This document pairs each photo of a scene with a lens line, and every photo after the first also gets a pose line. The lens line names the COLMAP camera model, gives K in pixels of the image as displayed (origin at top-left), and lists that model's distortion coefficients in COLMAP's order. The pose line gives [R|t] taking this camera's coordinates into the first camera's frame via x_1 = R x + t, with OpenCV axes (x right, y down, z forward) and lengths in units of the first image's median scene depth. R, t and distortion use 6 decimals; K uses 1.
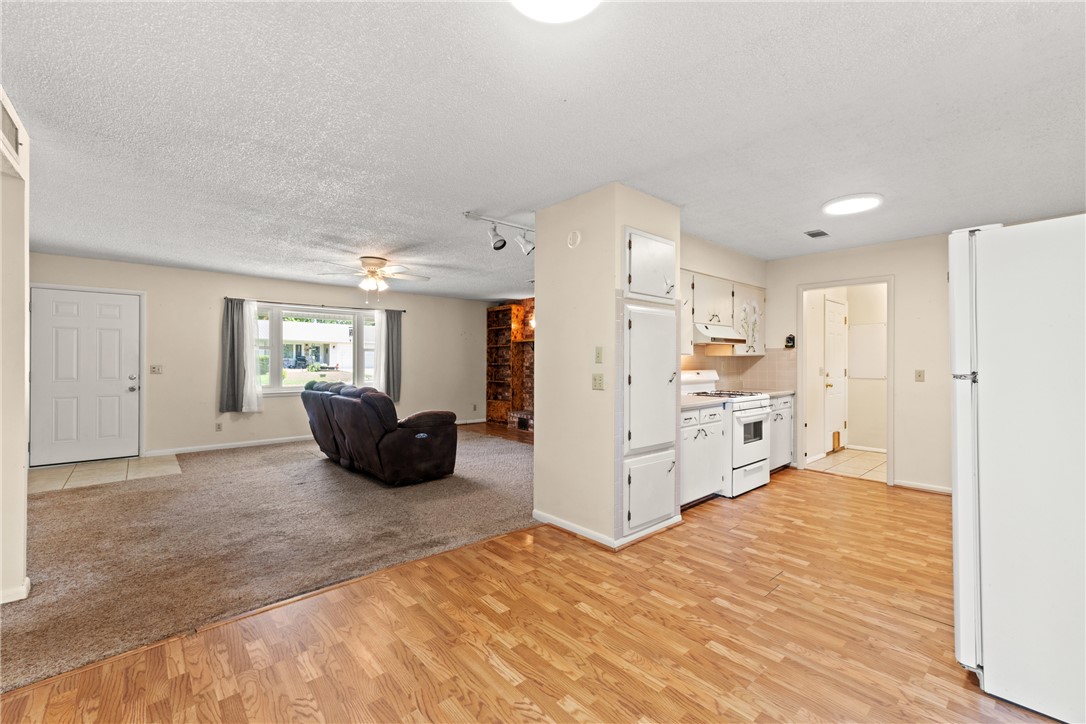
lens RADIAL K [[459.0, 0, 549.3], [0, 459.0, 359.7], [0, 0, 1]] dist [0.006858, -0.000657]
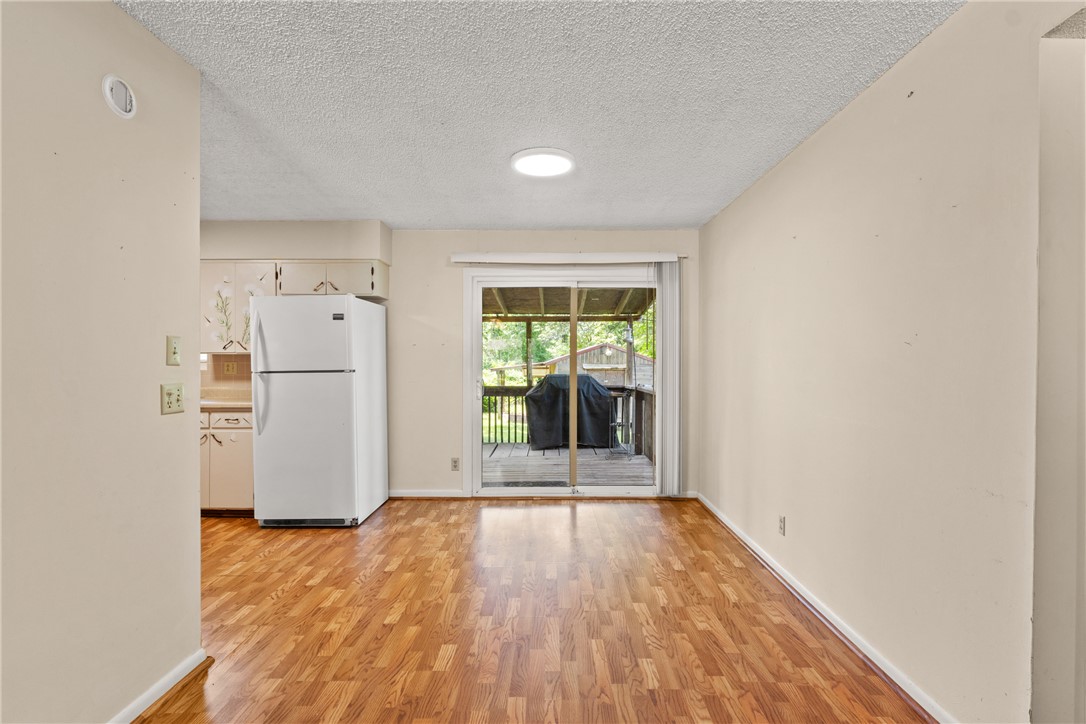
lens RADIAL K [[503.0, 0, 538.0], [0, 503.0, 363.8], [0, 0, 1]] dist [-0.000251, -0.000148]
pose [[-0.726180, -0.005238, 0.687485, -0.562356], [-0.007968, 0.999968, -0.000798, 0.001141], [-0.687459, -0.006057, -0.726198, 1.008468]]
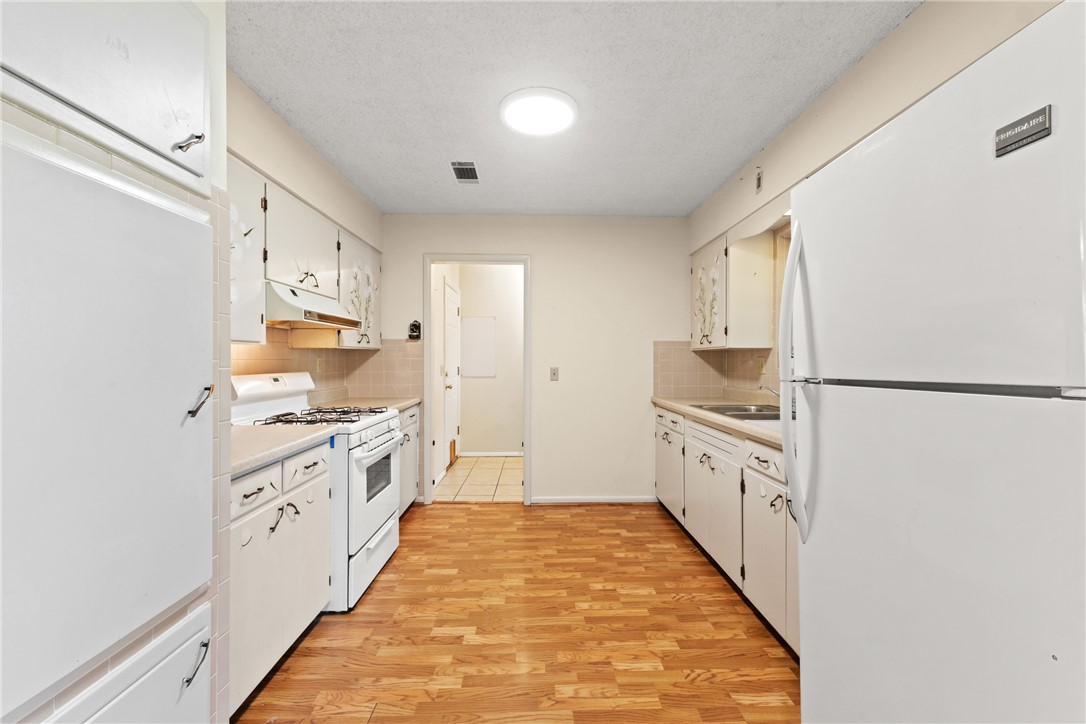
lens RADIAL K [[459.0, 0, 547.6], [0, 459.0, 362.5], [0, 0, 1]] dist [0.006858, -0.000657]
pose [[0.654465, -0.005569, 0.756072, 0.171541], [-0.002939, 0.999947, 0.009910, 0.005363], [-0.756087, -0.008708, 0.654414, 0.556400]]
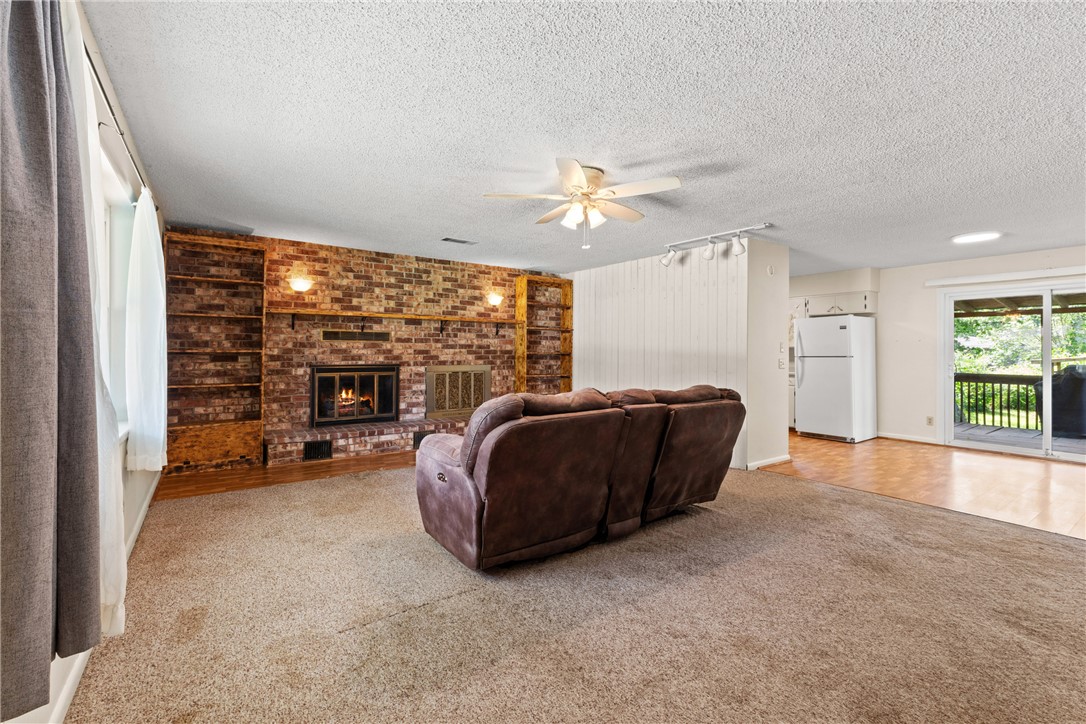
lens RADIAL K [[459.0, 0, 545.7], [0, 459.0, 351.9], [0, 0, 1]] dist [0.006858, -0.000657]
pose [[0.122873, 0.001318, 0.992422, -1.445714], [-0.012072, 0.999927, 0.000166, 0.014630], [-0.992349, -0.012001, 0.122880, 1.455389]]
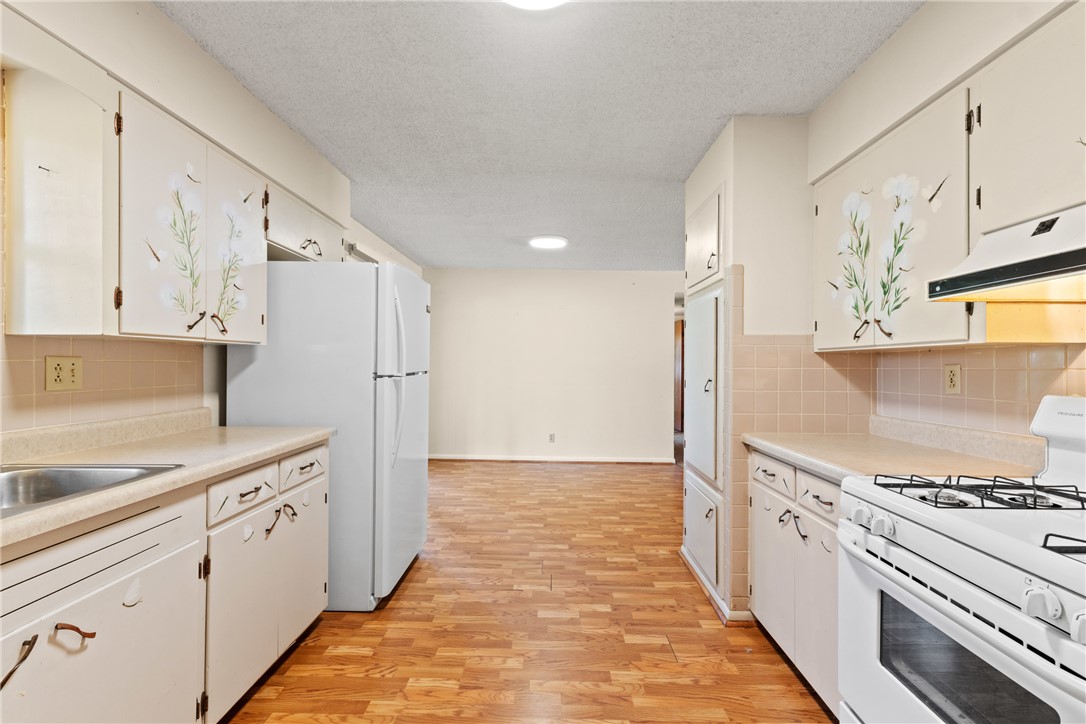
lens RADIAL K [[459.0, 0, 536.0], [0, 459.0, 361.6], [0, 0, 1]] dist [0.006858, -0.000657]
pose [[-0.702846, -0.012019, -0.711241, 0.914752], [-0.003452, 0.999903, -0.013487, 0.010446], [0.711334, -0.007024, -0.702819, 1.253464]]
